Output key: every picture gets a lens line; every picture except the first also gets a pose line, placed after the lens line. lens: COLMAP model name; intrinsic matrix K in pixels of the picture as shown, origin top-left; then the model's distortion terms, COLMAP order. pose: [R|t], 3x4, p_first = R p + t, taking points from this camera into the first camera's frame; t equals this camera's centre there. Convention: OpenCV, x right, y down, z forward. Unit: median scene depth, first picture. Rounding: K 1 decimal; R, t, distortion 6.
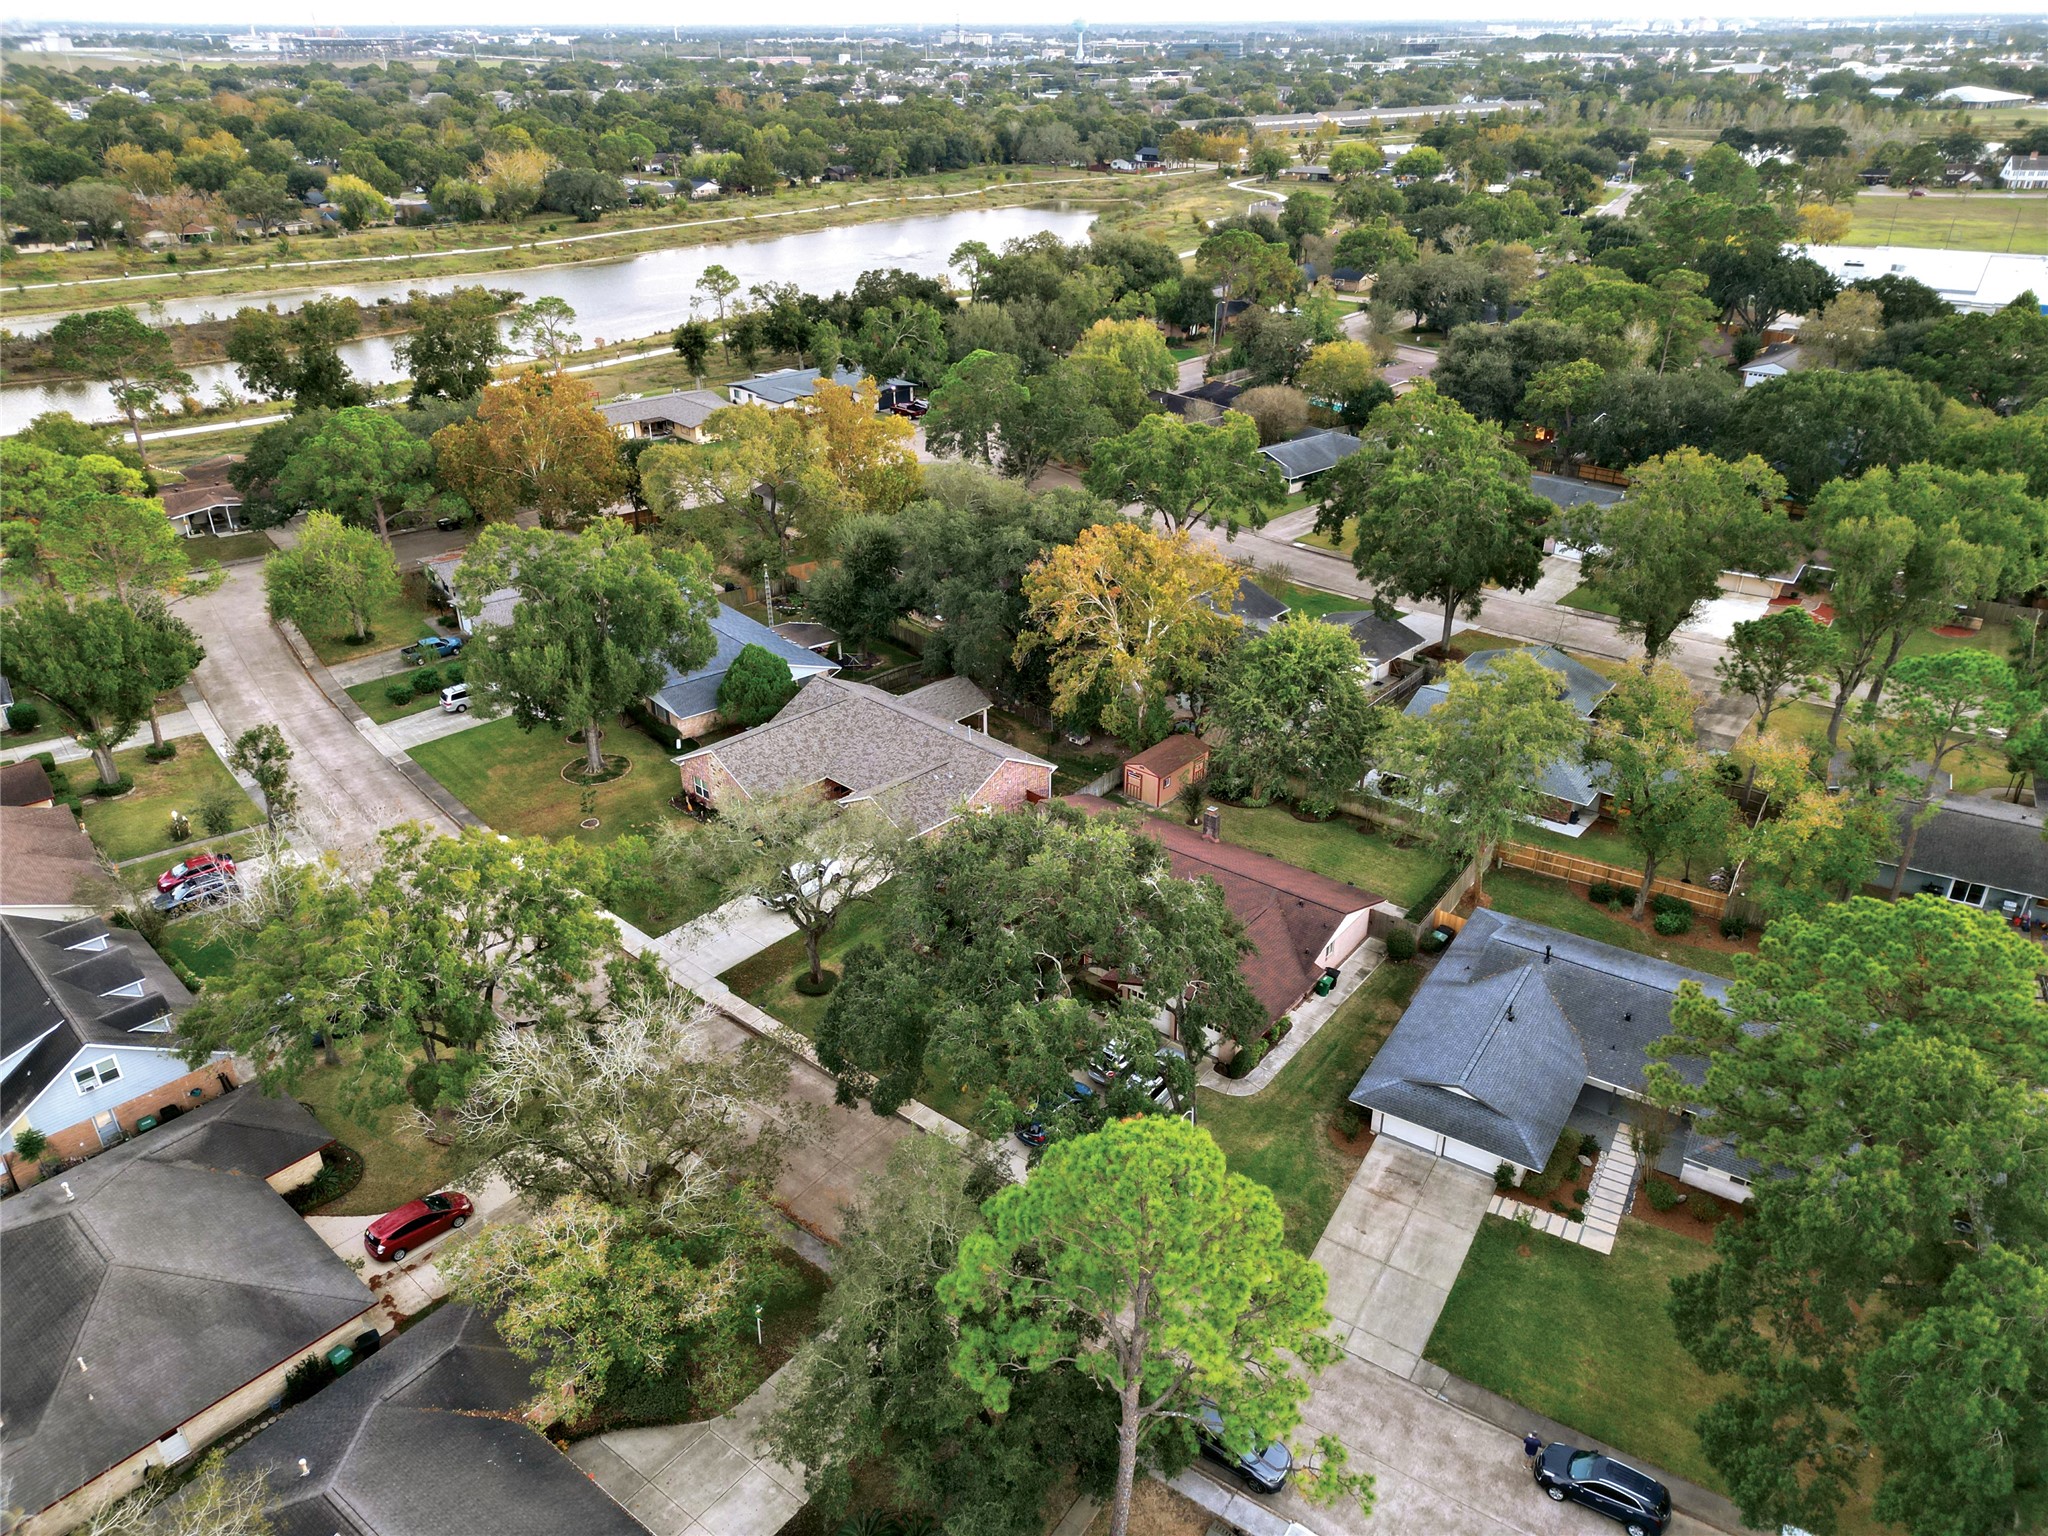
lens RADIAL K [[1388.9, 0, 1024.0], [0, 1388.9, 768.0], [0, 0, 1]] dist [-0.001418, -0.000090]
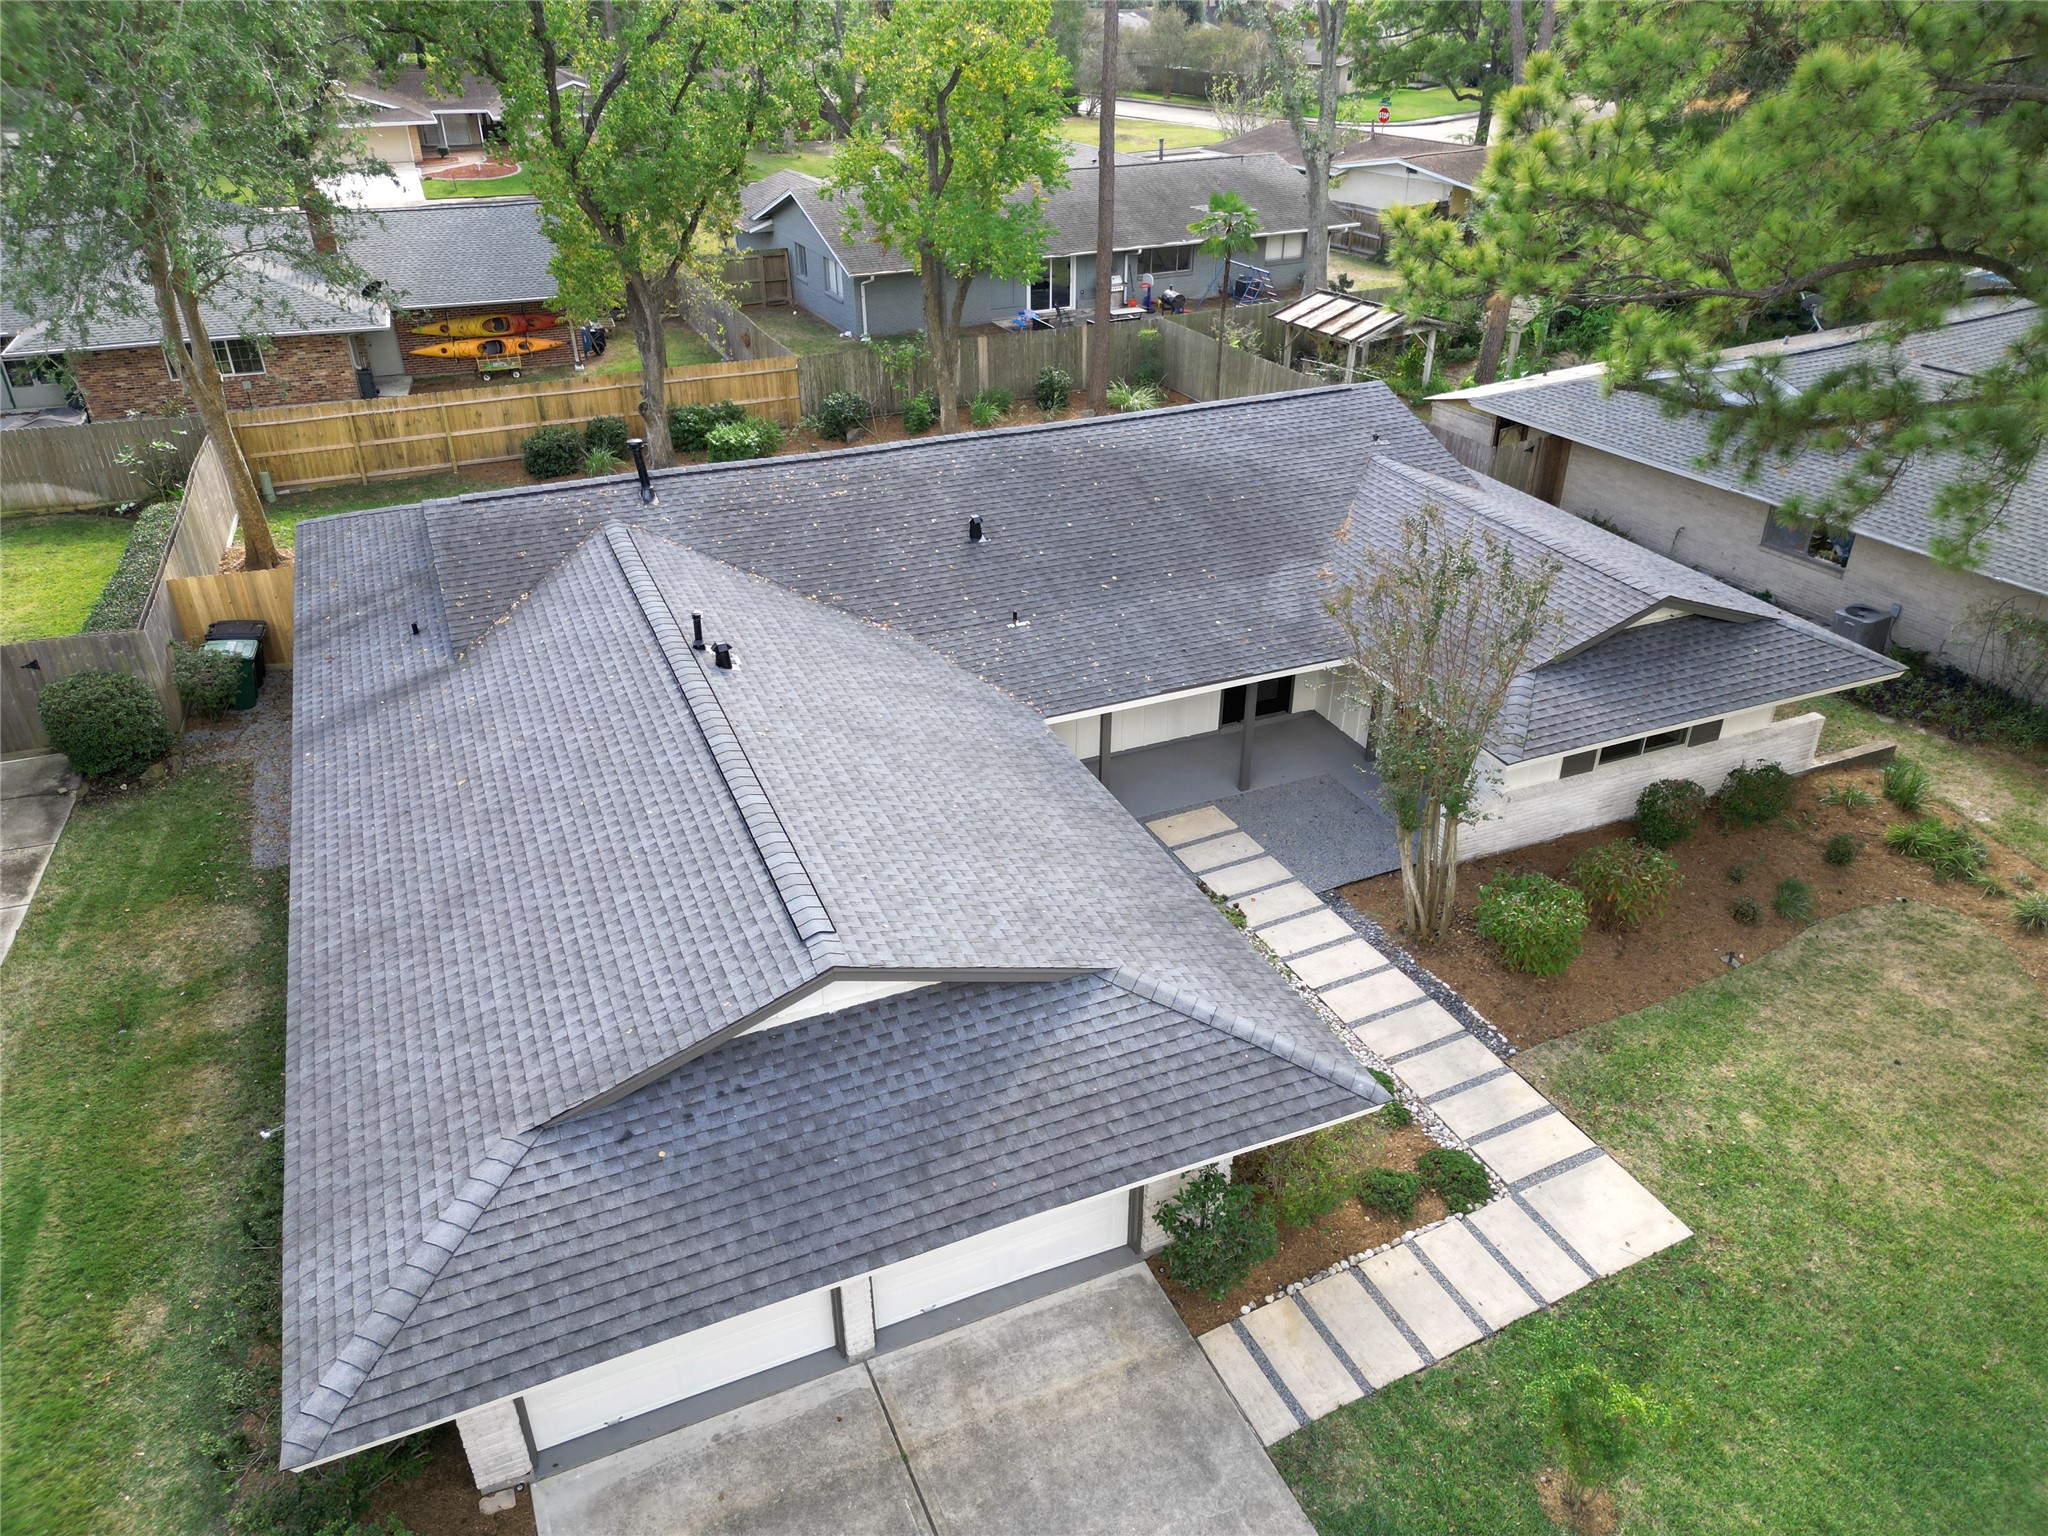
lens RADIAL K [[1388.9, 0, 1024.0], [0, 1388.9, 768.0], [0, 0, 1]] dist [-0.001418, -0.000090]
pose [[0.546237, -0.395205, 0.738538, 0.208737], [0.363449, 0.906201, 0.216110, 0.179825], [-0.754672, 0.150373, 0.638638, 0.882723]]
